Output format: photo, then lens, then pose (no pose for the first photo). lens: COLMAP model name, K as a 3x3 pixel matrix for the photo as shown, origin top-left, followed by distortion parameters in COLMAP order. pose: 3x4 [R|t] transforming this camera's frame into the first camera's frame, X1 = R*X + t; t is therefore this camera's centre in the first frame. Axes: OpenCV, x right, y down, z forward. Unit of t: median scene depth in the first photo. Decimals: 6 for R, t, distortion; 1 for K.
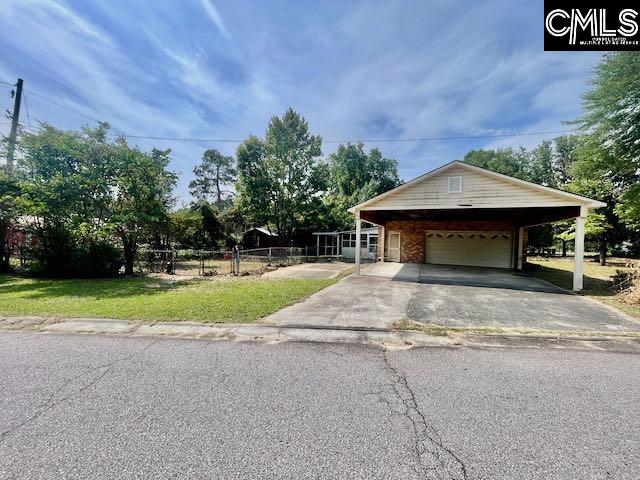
lens RADIAL K [[257.5, 0, 321.7], [0, 257.5, 238.6], [0, 0, 1]] dist [-0.000561, -0.000351]
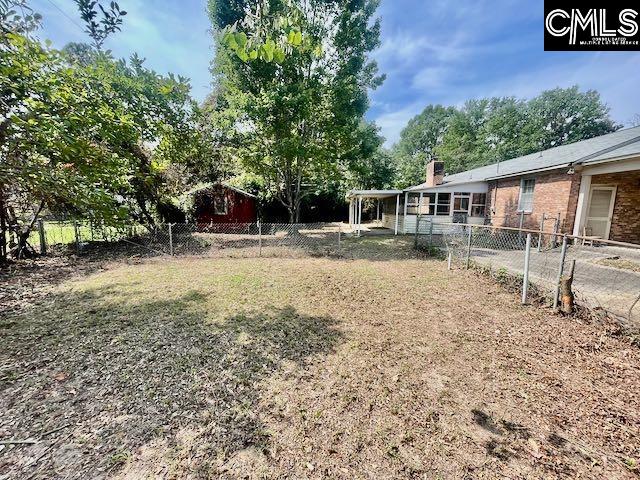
lens RADIAL K [[257.5, 0, 319.5], [0, 257.5, 239.4], [0, 0, 1]] dist [-0.000561, -0.000351]
pose [[0.940908, -0.052959, 0.334495, -0.318903], [0.004797, 0.989683, 0.143197, 0.002815], [-0.338627, -0.133131, 0.931455, 0.534975]]
